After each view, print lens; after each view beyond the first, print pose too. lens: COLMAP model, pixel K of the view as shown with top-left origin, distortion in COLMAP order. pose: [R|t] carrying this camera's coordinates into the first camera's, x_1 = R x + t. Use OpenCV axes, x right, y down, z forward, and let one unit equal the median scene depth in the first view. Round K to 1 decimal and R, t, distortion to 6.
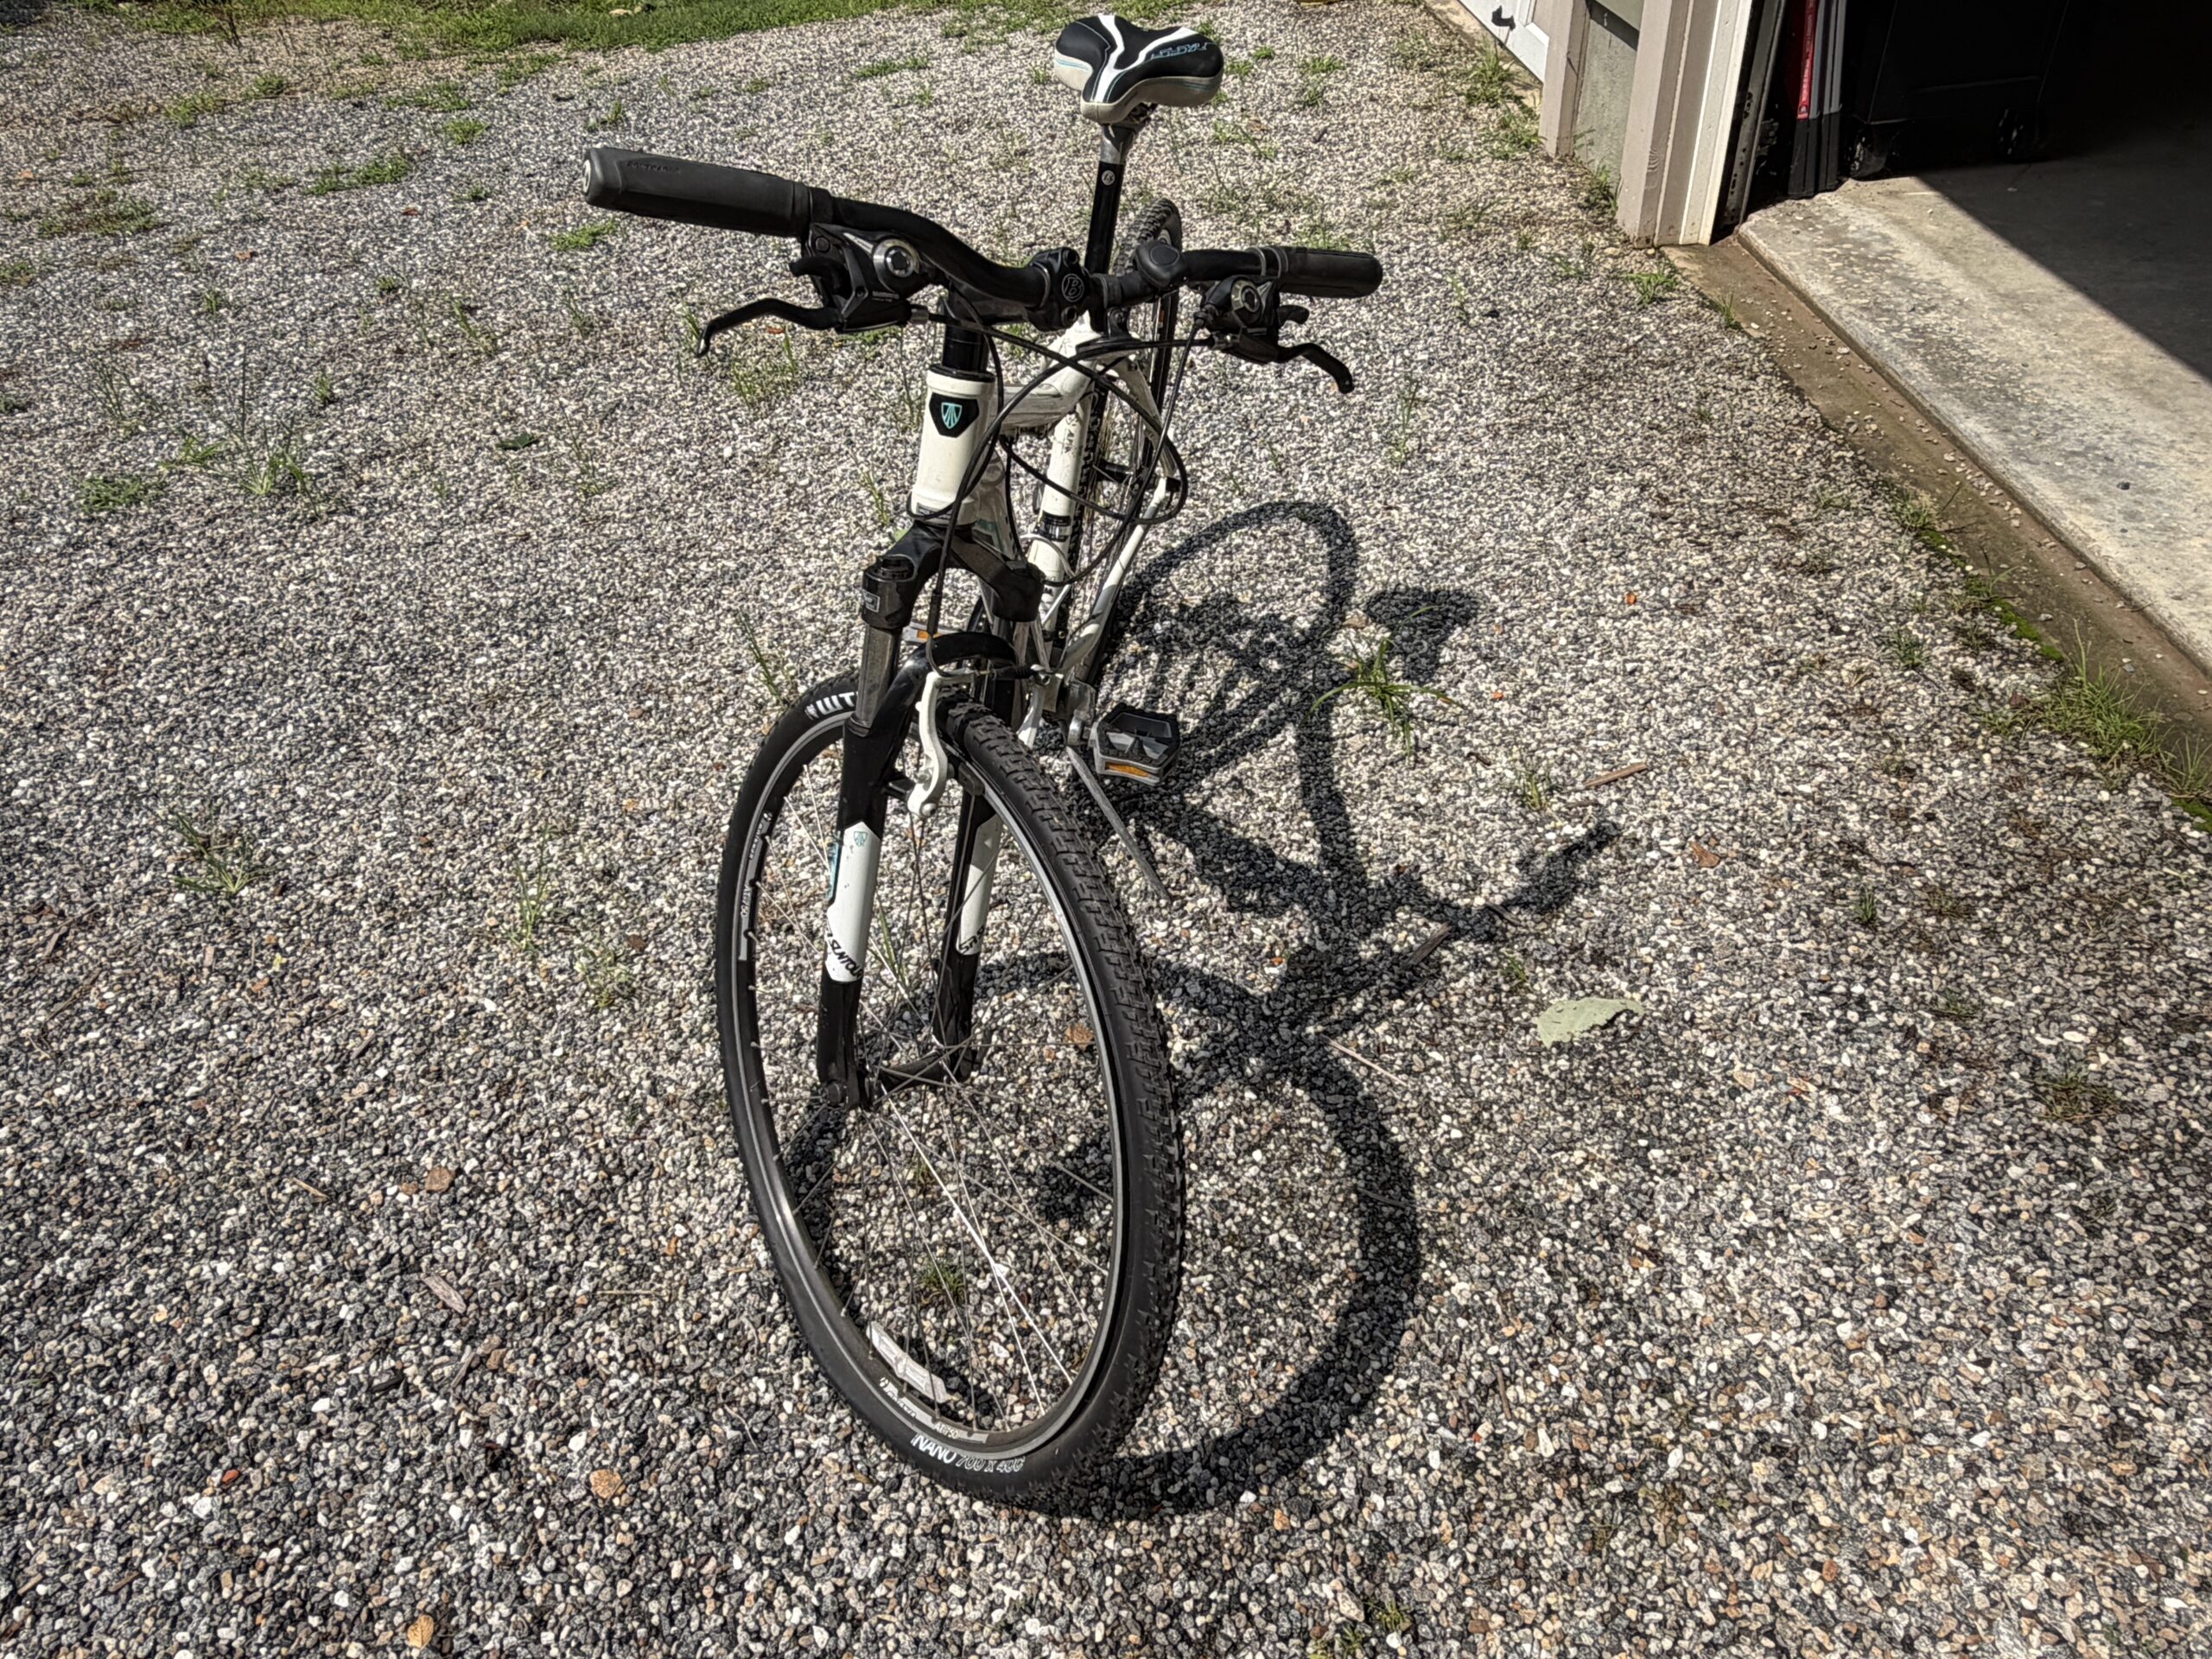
lens RADIAL K [[1562.1, 0, 1061.6], [0, 1562.1, 818.9], [0, 0, 1]] dist [-0.000281, -0.000139]
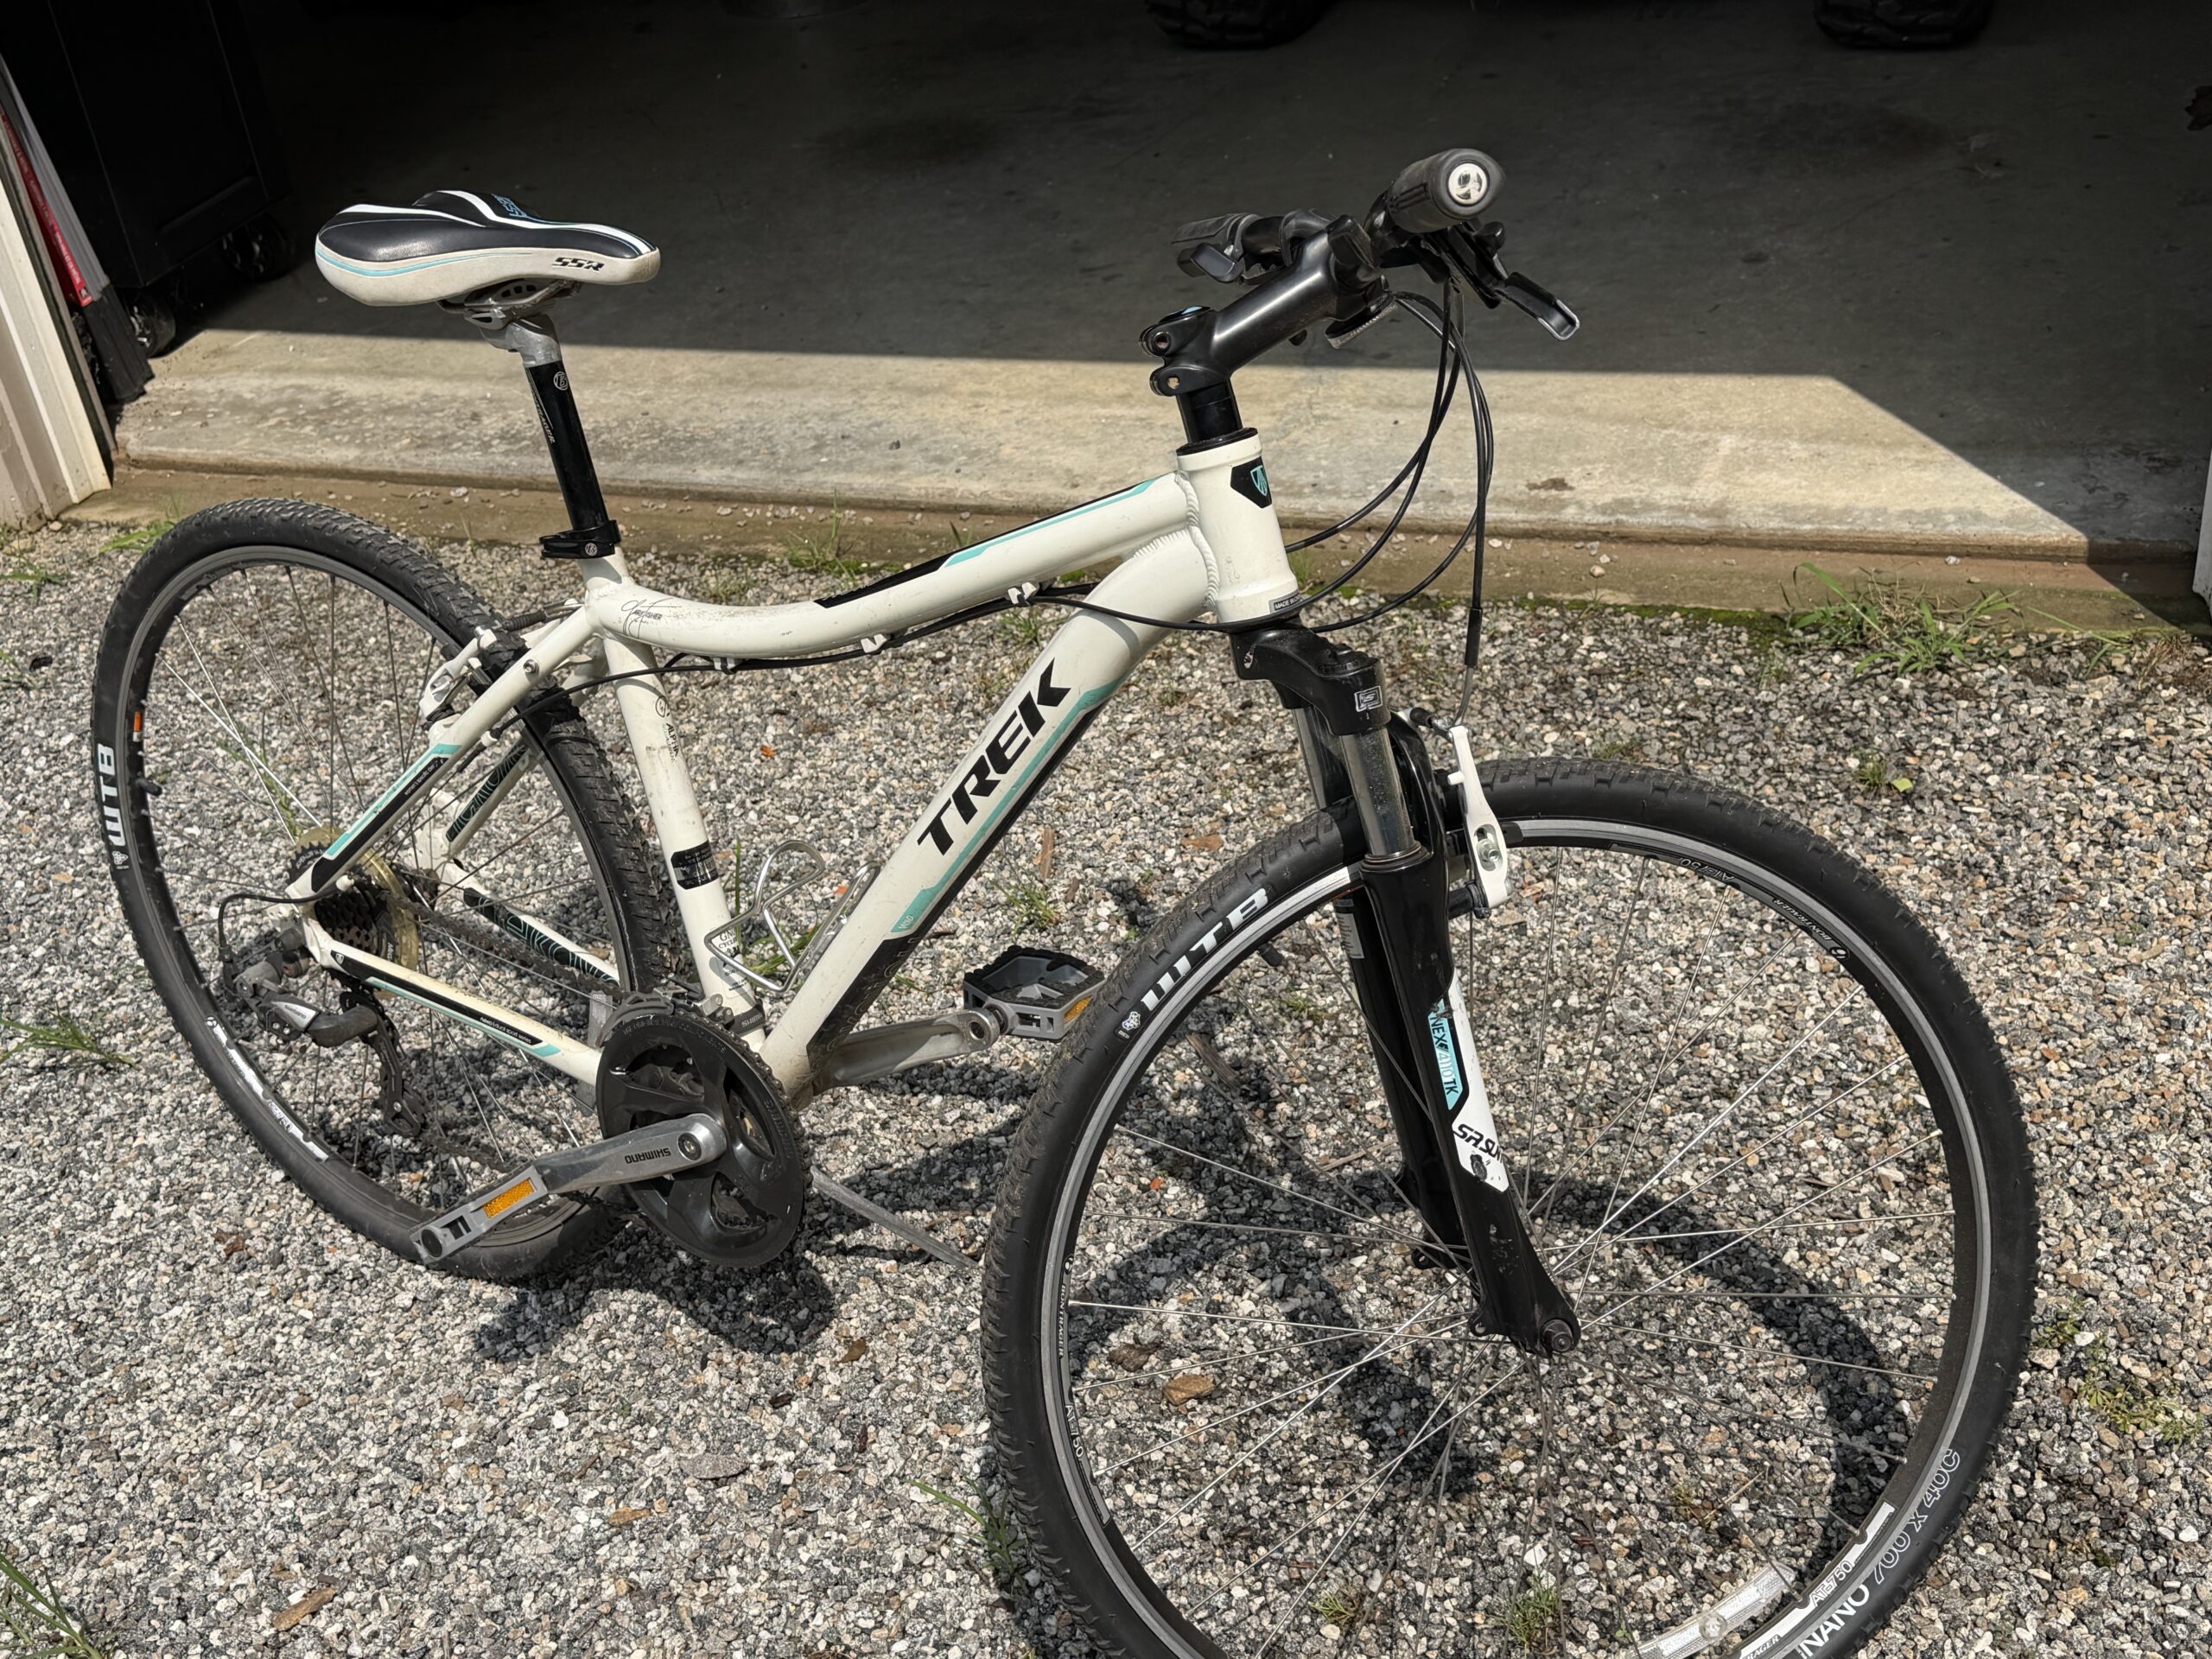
lens RADIAL K [[2406.8, 0, 1106.0], [0, 2406.8, 829.5], [0, 0, 1]] dist [0.126229, -0.298435]
pose [[0.362564, -0.468379, 0.805710, -0.574115], [0.656412, 0.742045, 0.135988, -0.166177], [-0.661567, 0.479573, 0.576488, 0.202415]]
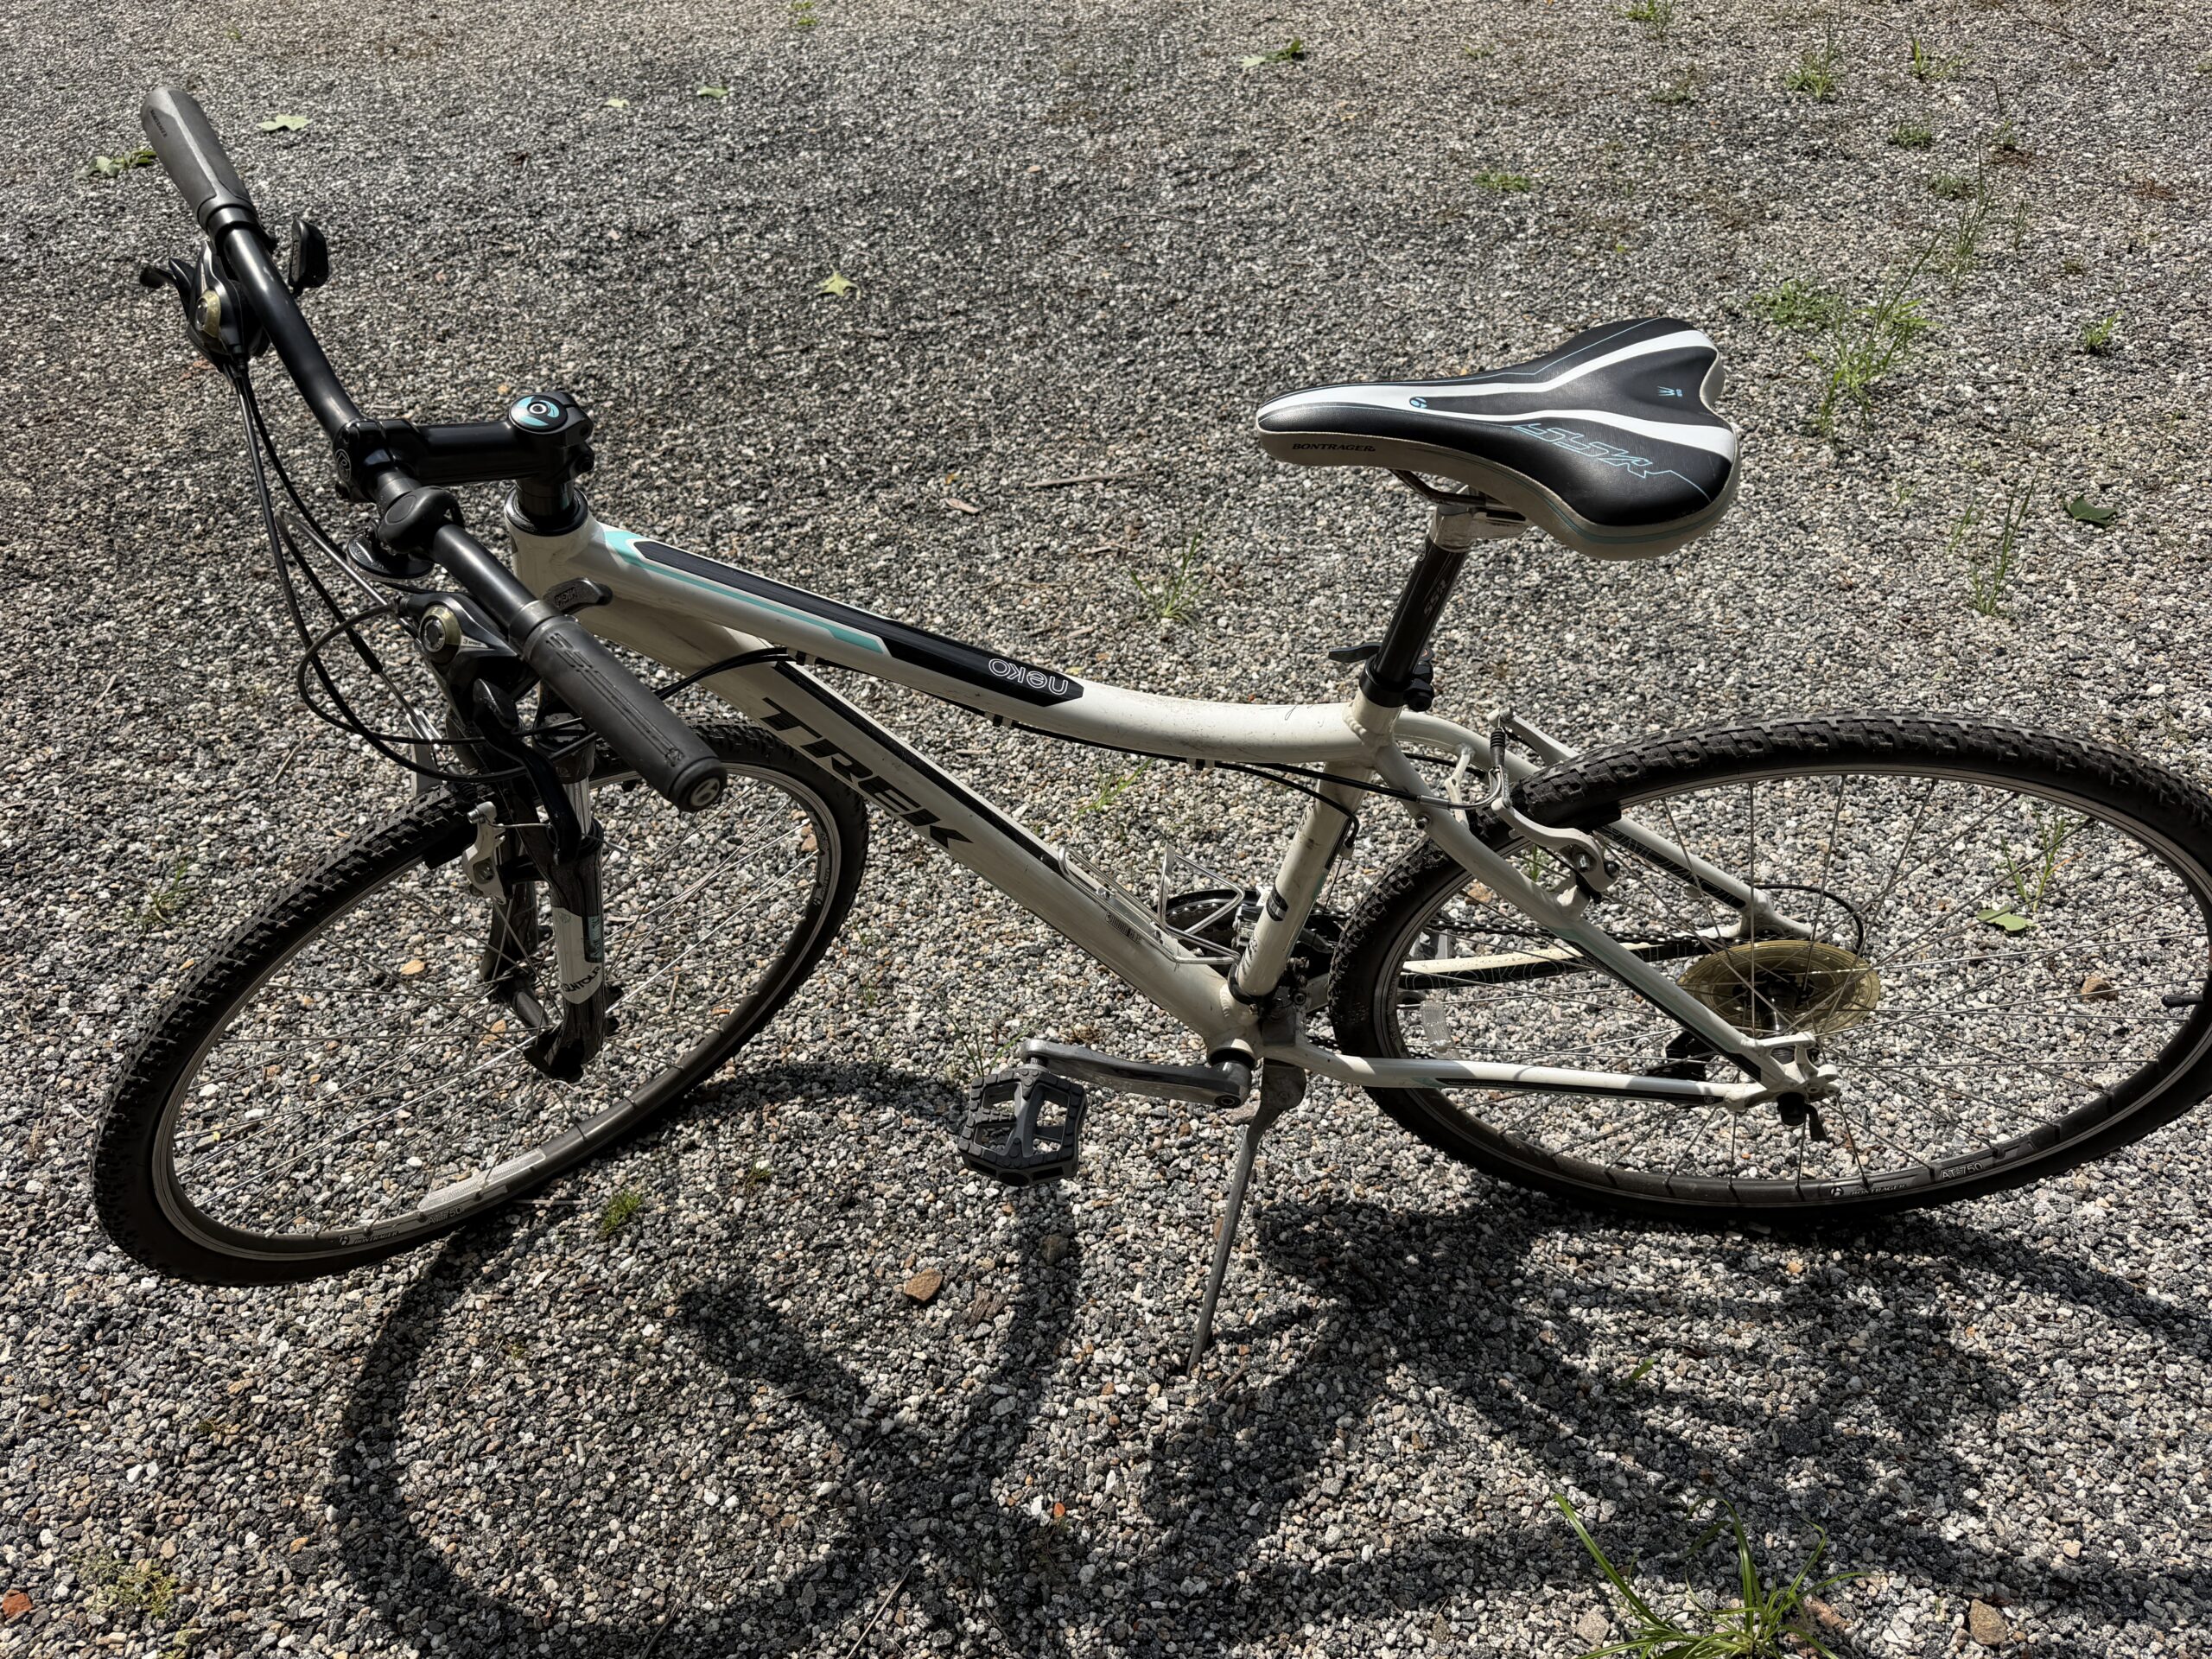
lens RADIAL K [[1554.0, 0, 1097.4], [0, 1554.0, 875.7], [0, 0, 1]] dist [0.118279, -0.190942]
pose [[0.104503, 0.720875, -0.685141, 0.335065], [-0.572662, 0.606858, 0.551163, -0.391267], [0.813103, 0.334756, 0.476236, 0.446377]]
